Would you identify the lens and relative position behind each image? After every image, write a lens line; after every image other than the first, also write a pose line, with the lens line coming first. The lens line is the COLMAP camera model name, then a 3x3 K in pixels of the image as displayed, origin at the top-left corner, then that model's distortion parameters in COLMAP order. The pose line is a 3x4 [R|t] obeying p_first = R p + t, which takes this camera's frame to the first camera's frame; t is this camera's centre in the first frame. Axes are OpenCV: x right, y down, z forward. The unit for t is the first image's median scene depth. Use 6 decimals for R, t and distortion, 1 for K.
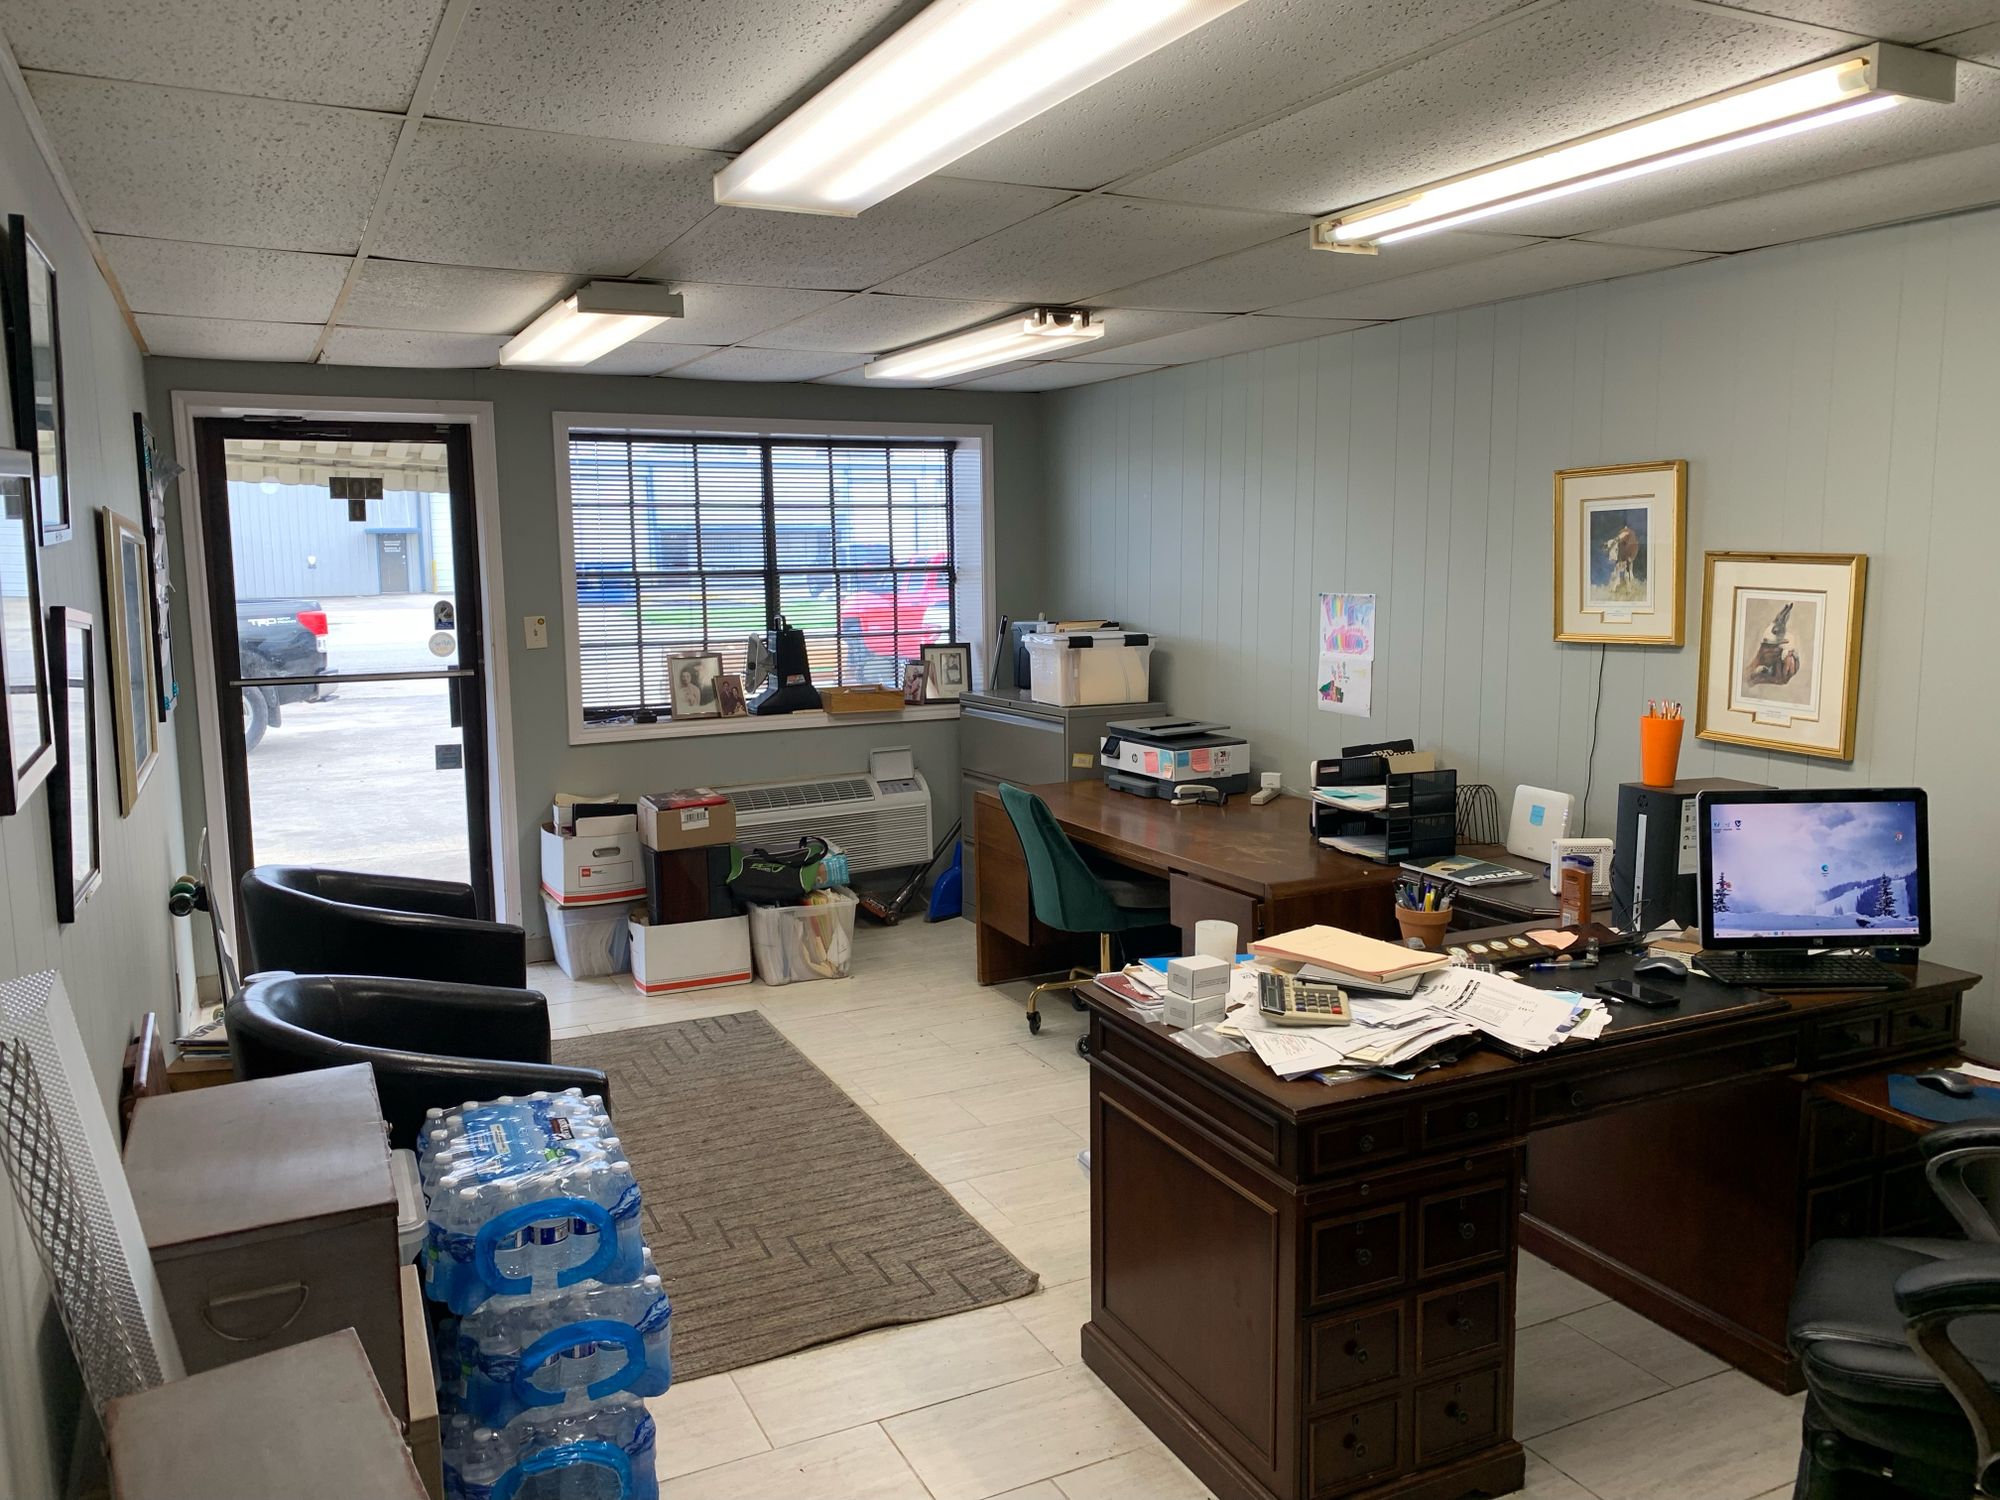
lens RADIAL K [[1518.9, 0, 1004.0], [0, 1518.9, 739.1], [0, 0, 1]] dist [0.078326, -0.110194]
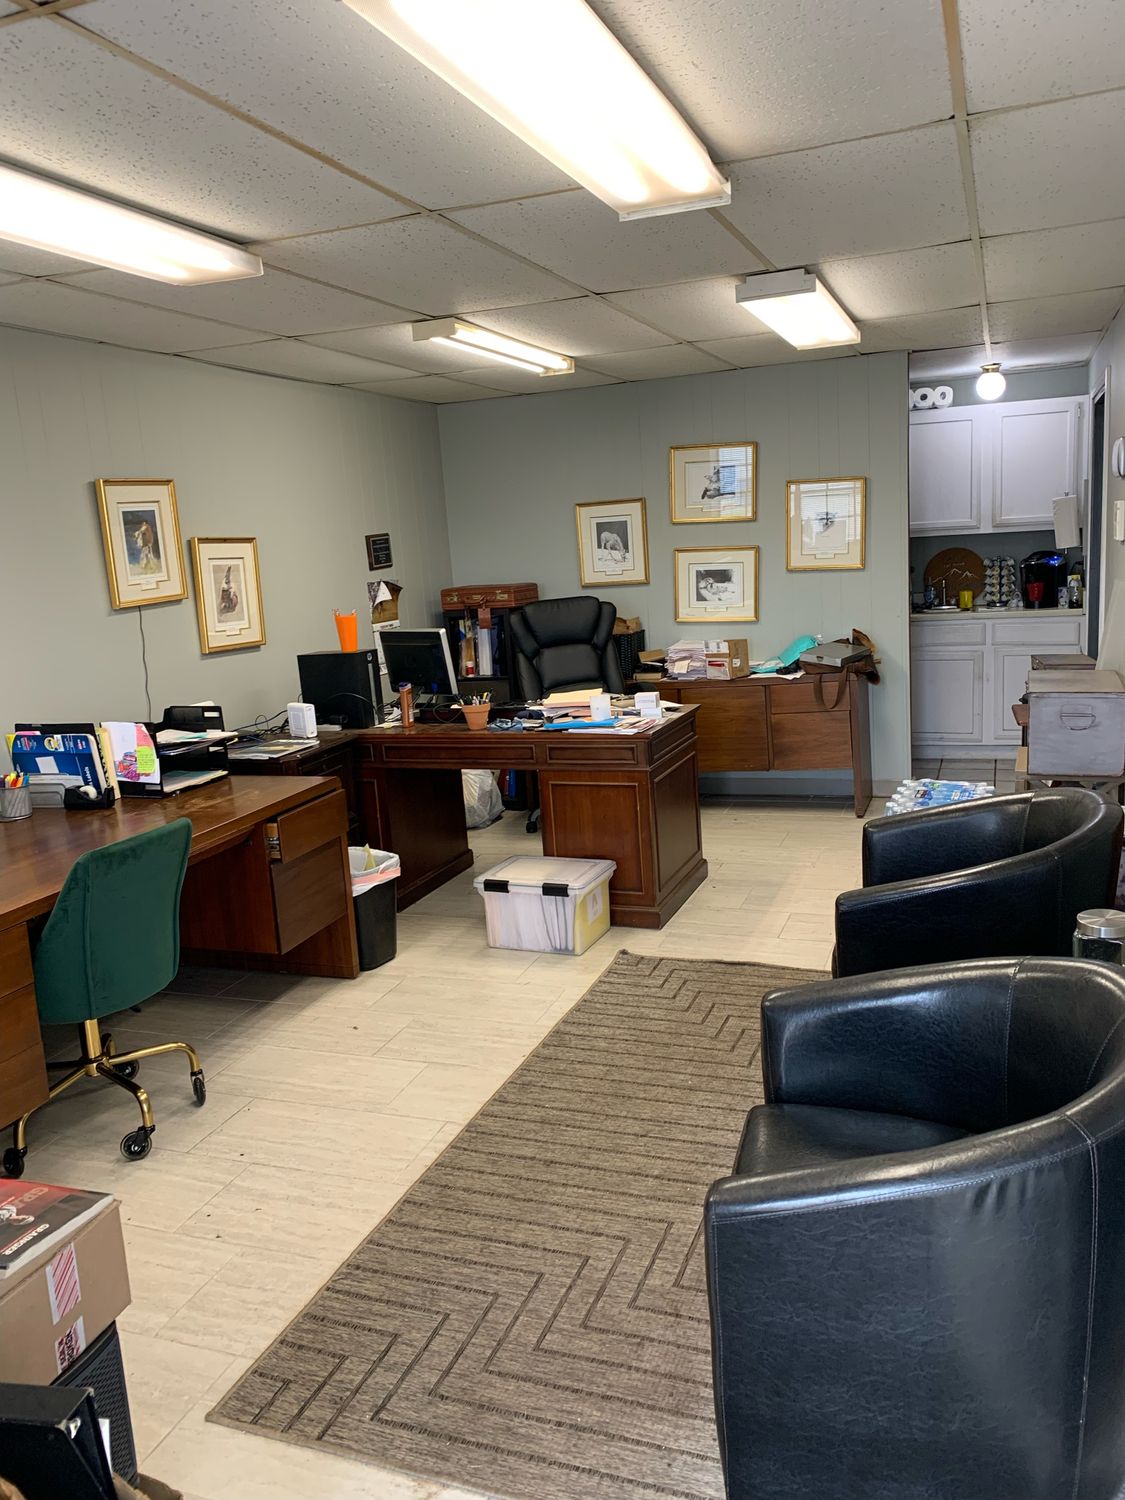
lens RADIAL K [[1139.1, 0, 560.9], [0, 1139.1, 738.2], [0, 0, 1]] dist [0.078326, -0.110194]
pose [[-0.679701, -0.073417, 0.729805, -0.666234], [0.163608, 0.954735, 0.248421, -0.147357], [-0.715009, 0.288254, -0.636923, 1.451047]]
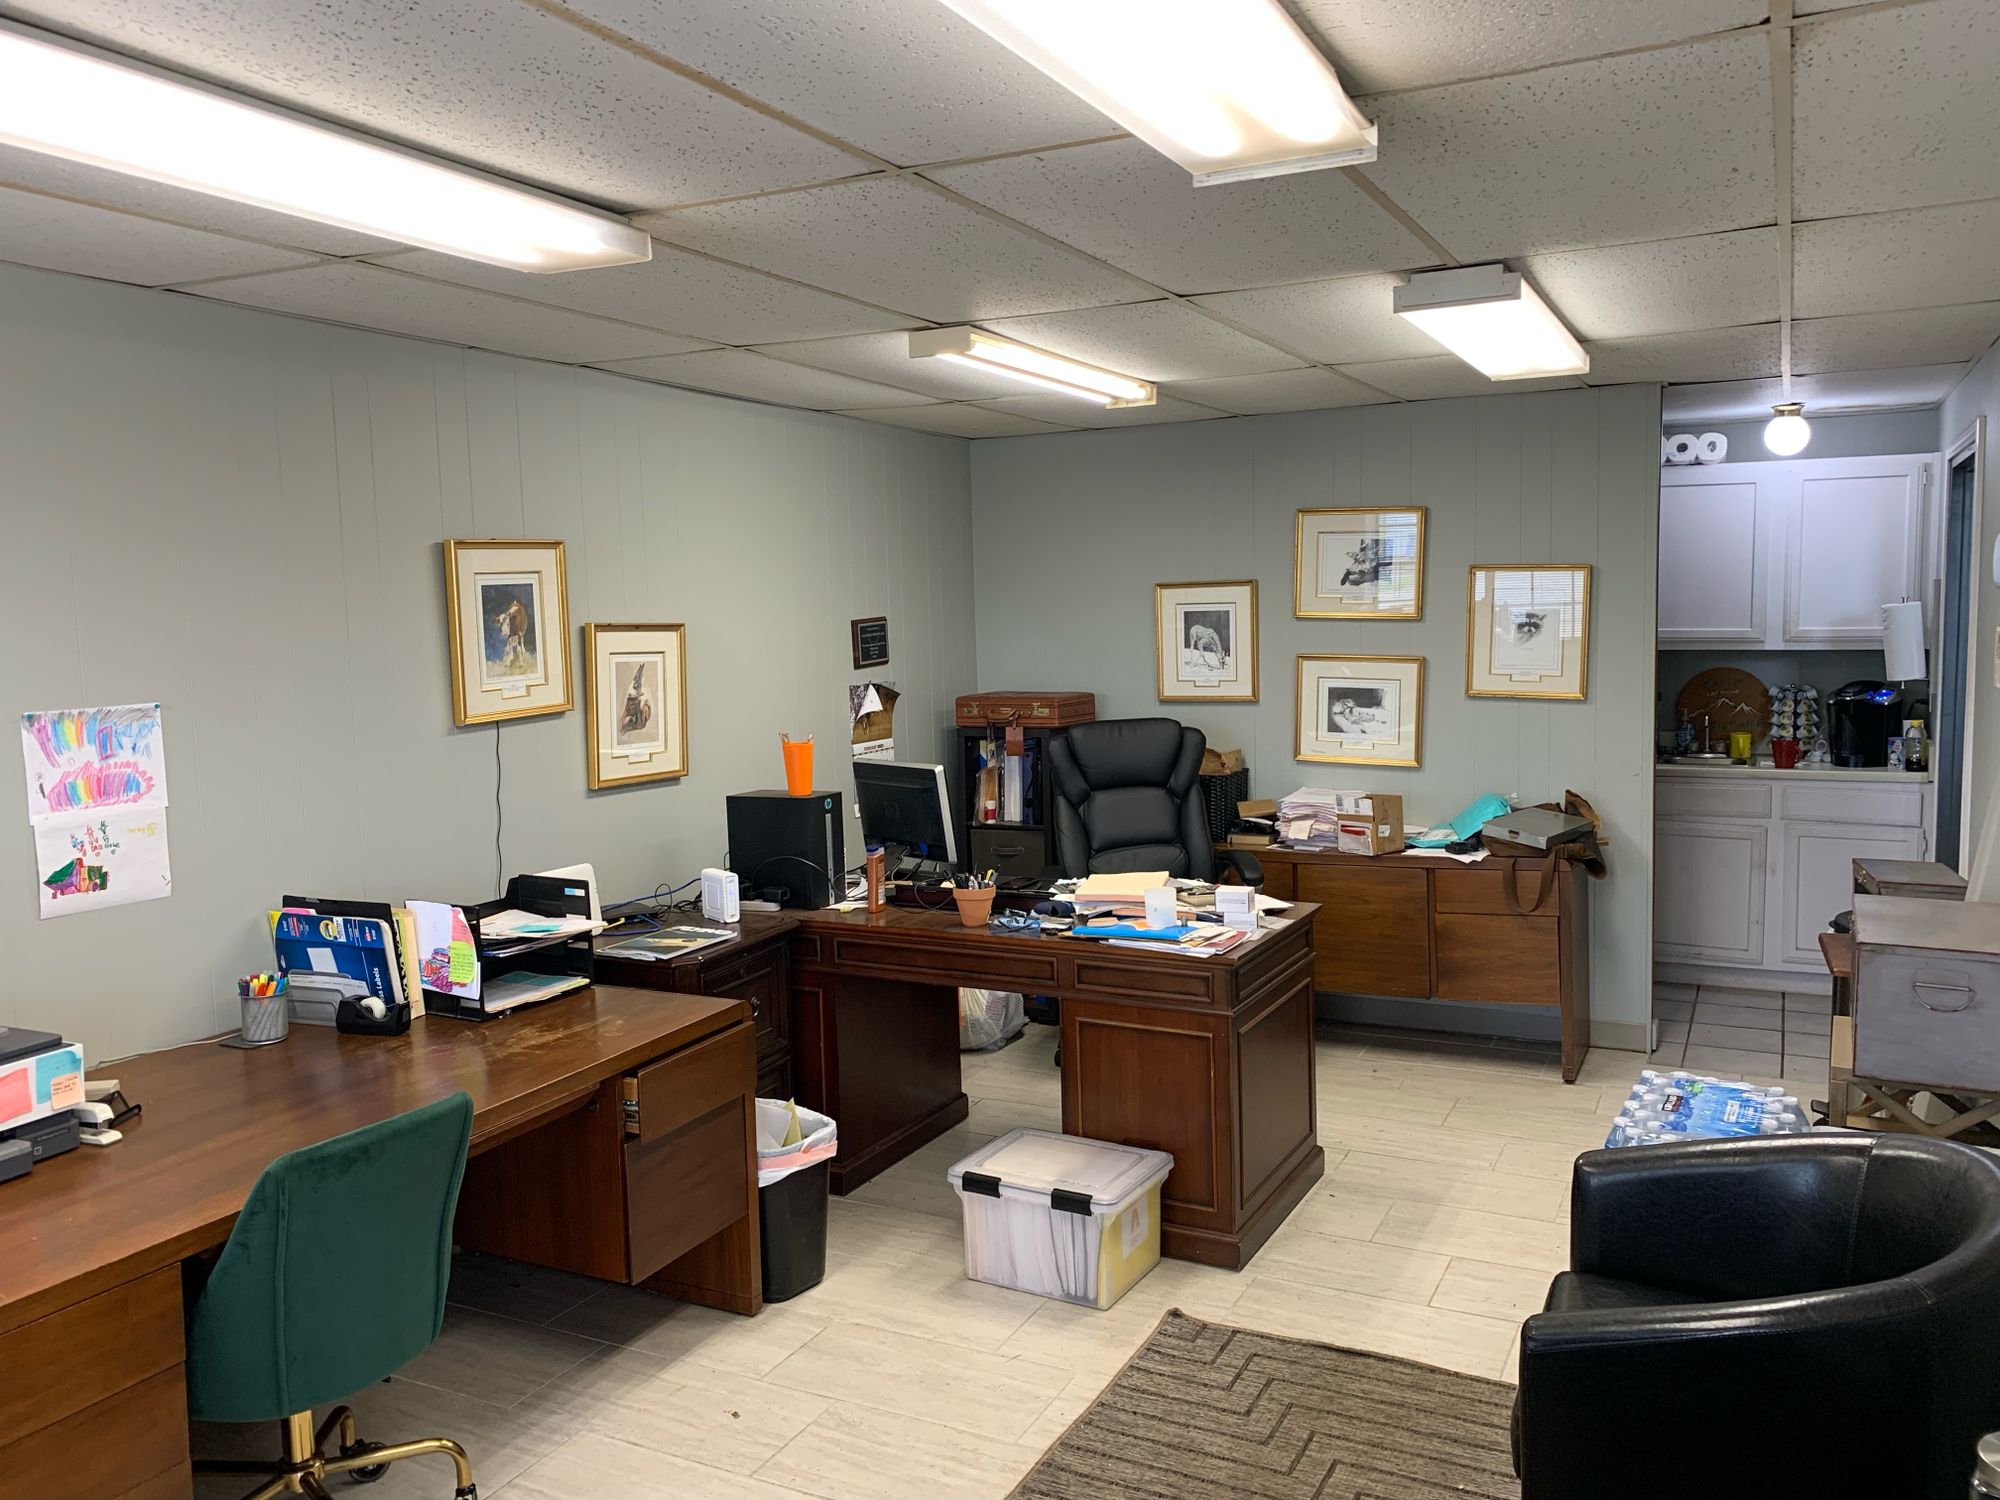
lens RADIAL K [[1518.9, 0, 1004.0], [0, 1518.9, 739.1], [0, 0, 1]] dist [0.078326, -0.110194]
pose [[-0.599508, -0.047197, 0.798976, -0.589418], [0.131243, 0.978950, 0.156306, -0.162680], [-0.789535, 0.198566, -0.580694, 1.329920]]
